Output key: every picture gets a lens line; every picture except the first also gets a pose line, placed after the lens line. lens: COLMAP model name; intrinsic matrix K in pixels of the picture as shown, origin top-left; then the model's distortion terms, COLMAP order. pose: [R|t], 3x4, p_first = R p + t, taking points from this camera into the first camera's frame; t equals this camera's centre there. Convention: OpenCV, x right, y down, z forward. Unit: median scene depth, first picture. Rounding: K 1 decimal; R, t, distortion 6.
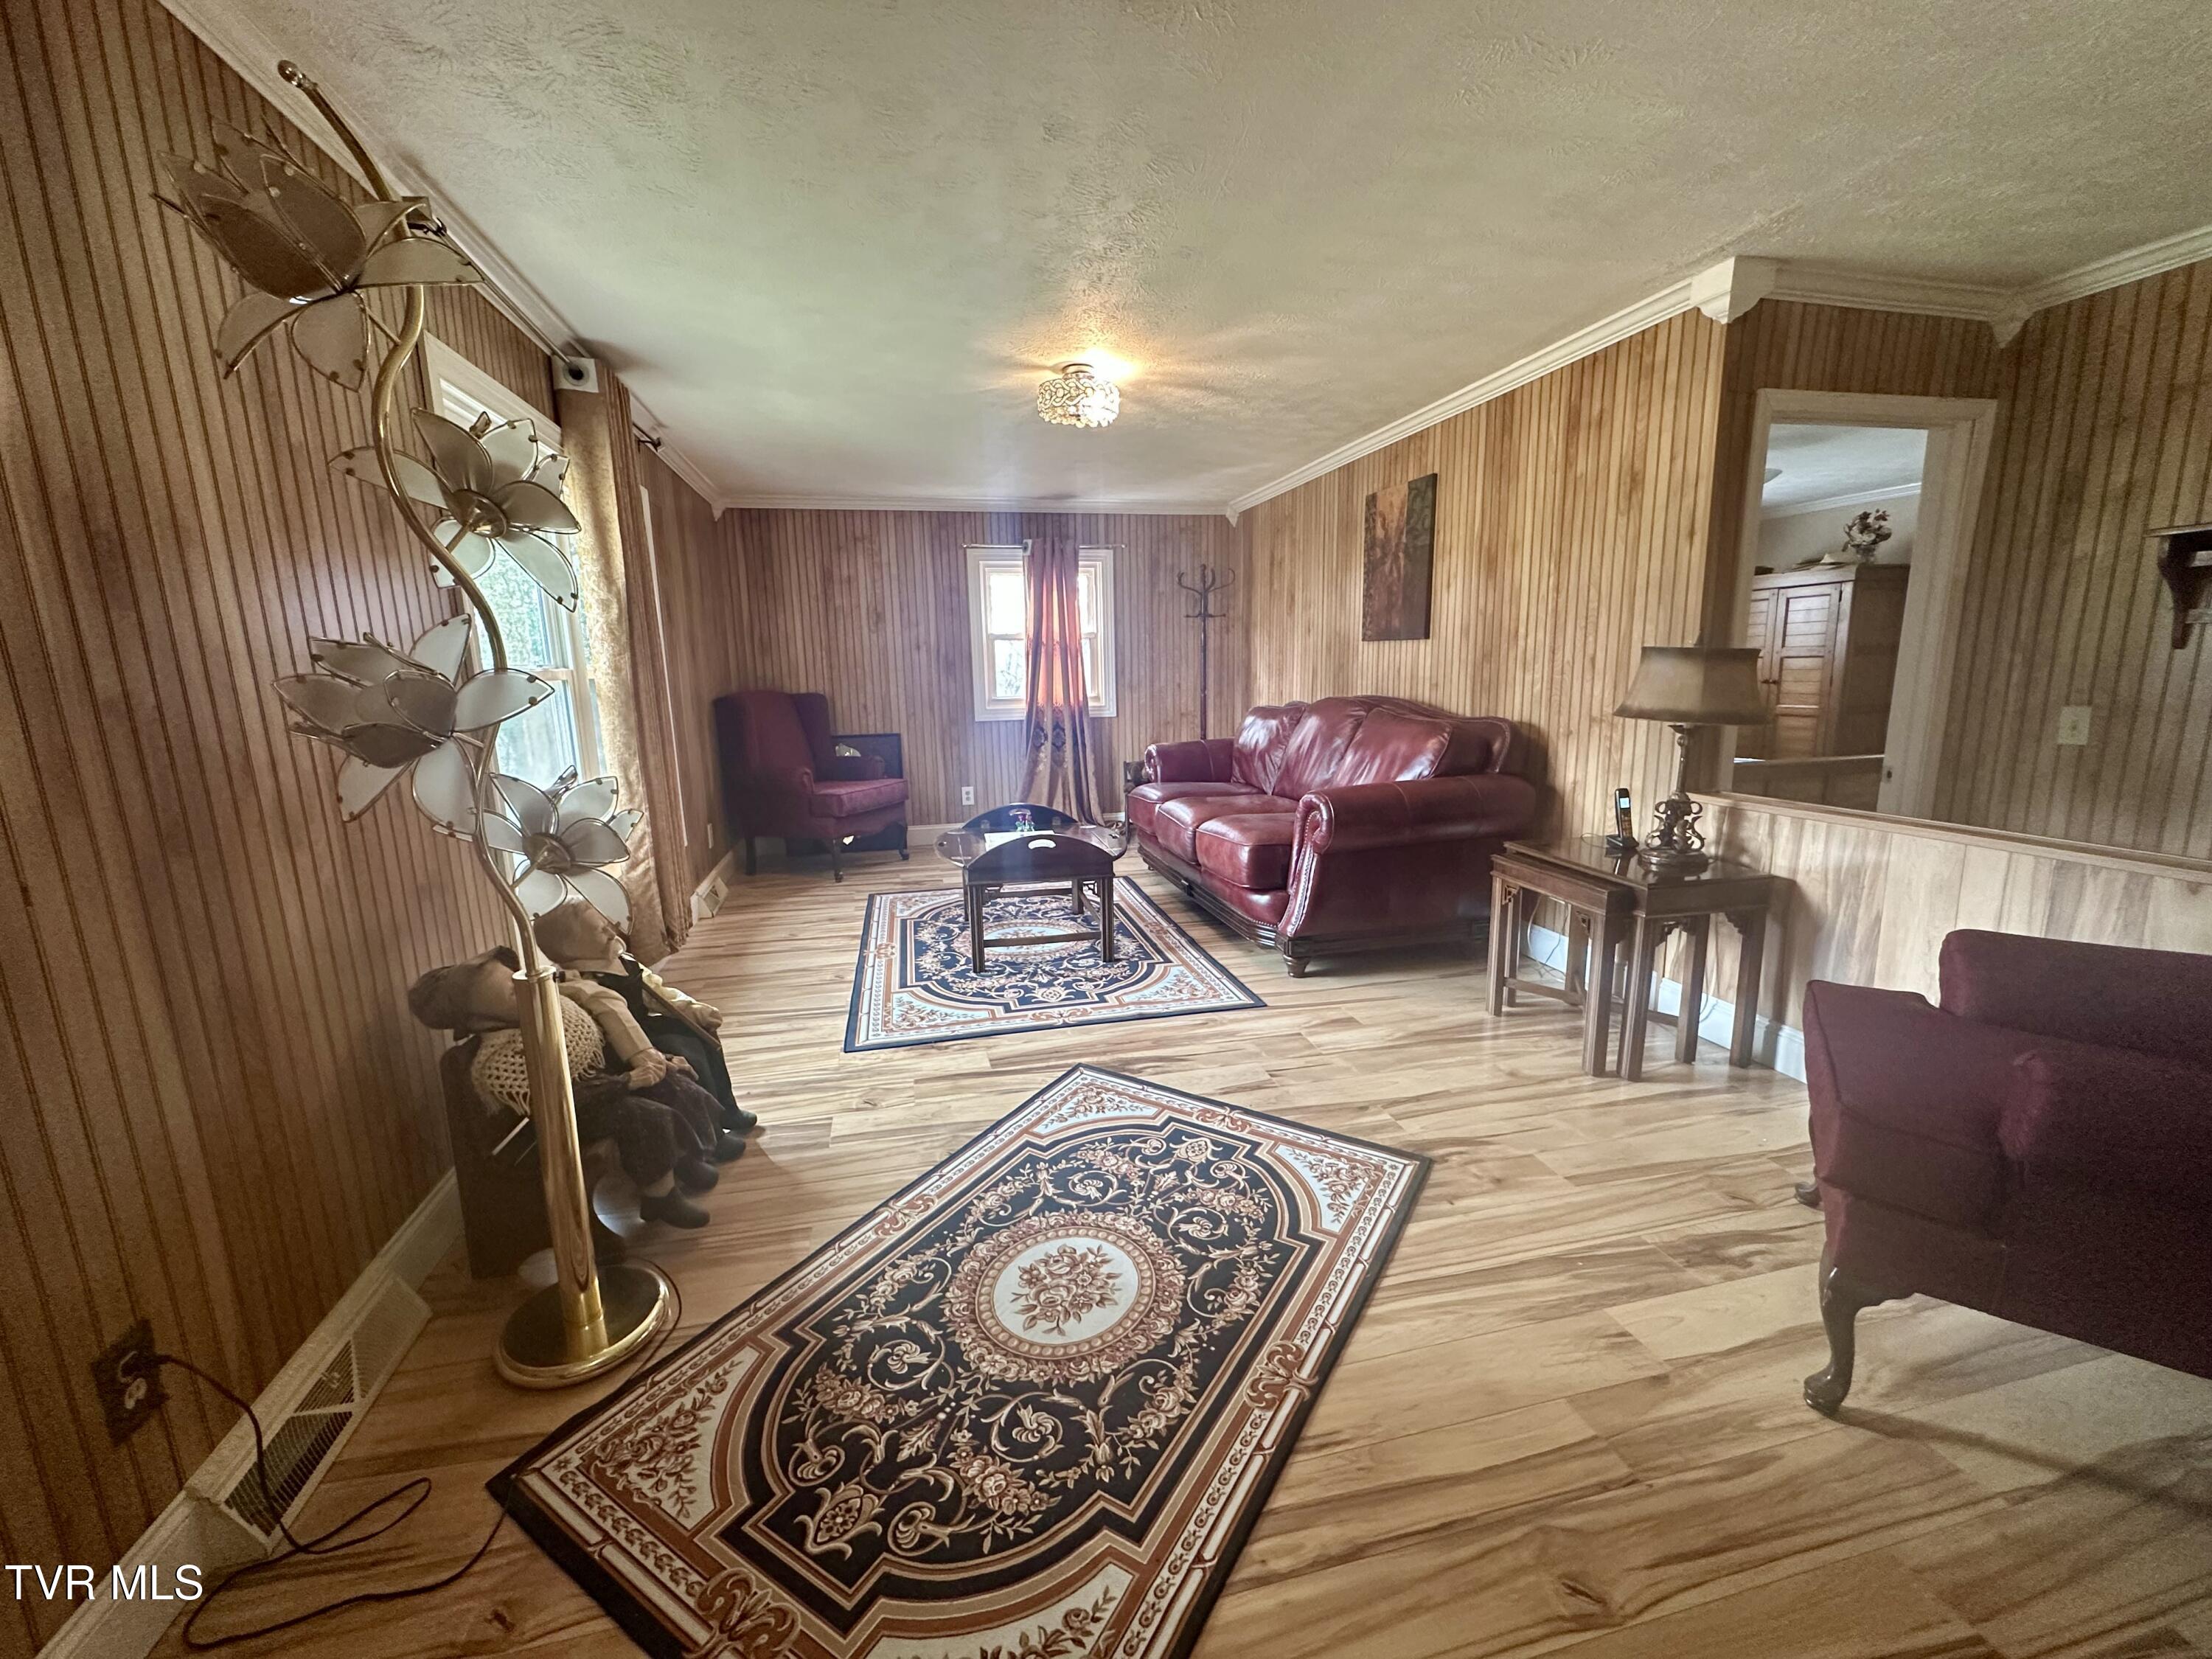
lens RADIAL K [[891.0, 0, 1106.0], [0, 891.0, 829.5], [0, 0, 1]] dist [-0.003349, -0.000094]
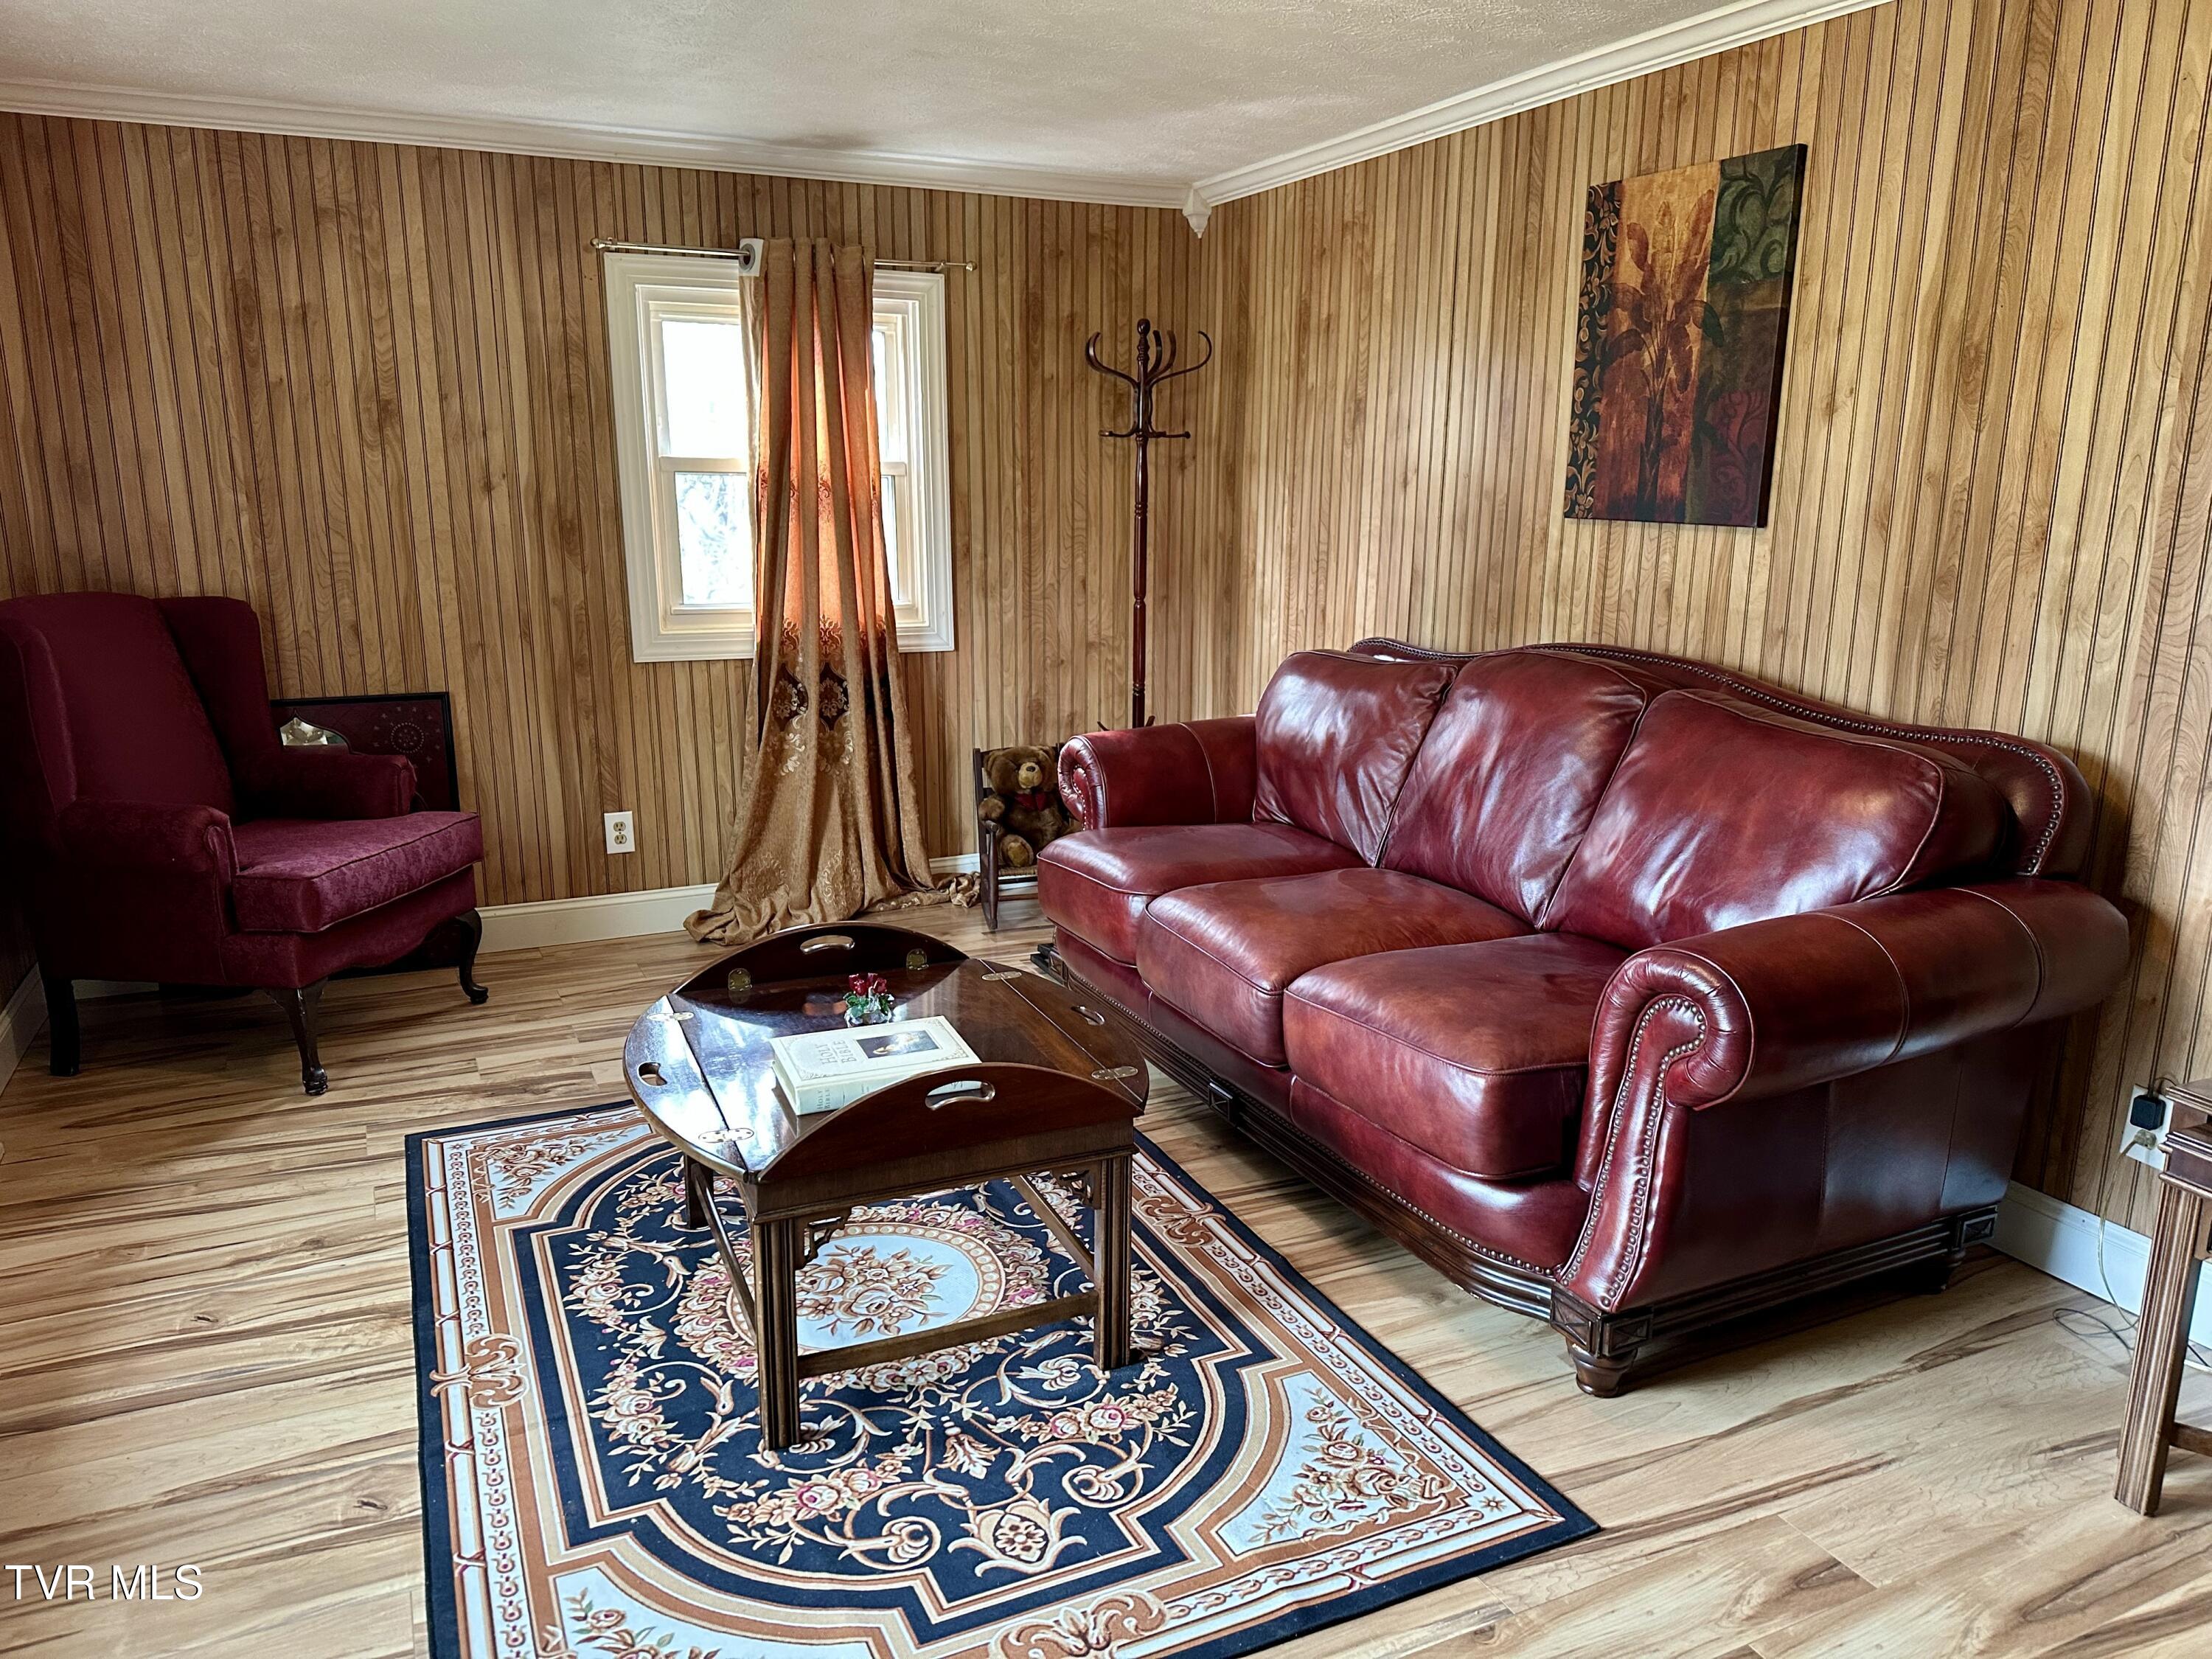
lens RADIAL K [[1575.9, 0, 1113.2], [0, 1575.9, 831.6], [0, 0, 1]] dist [0.084949, -0.106694]
pose [[0.977980, -0.020402, 0.207698, -0.117536], [0.012455, 0.999142, 0.039498, -0.096682], [-0.208326, -0.036042, 0.977395, 0.282450]]
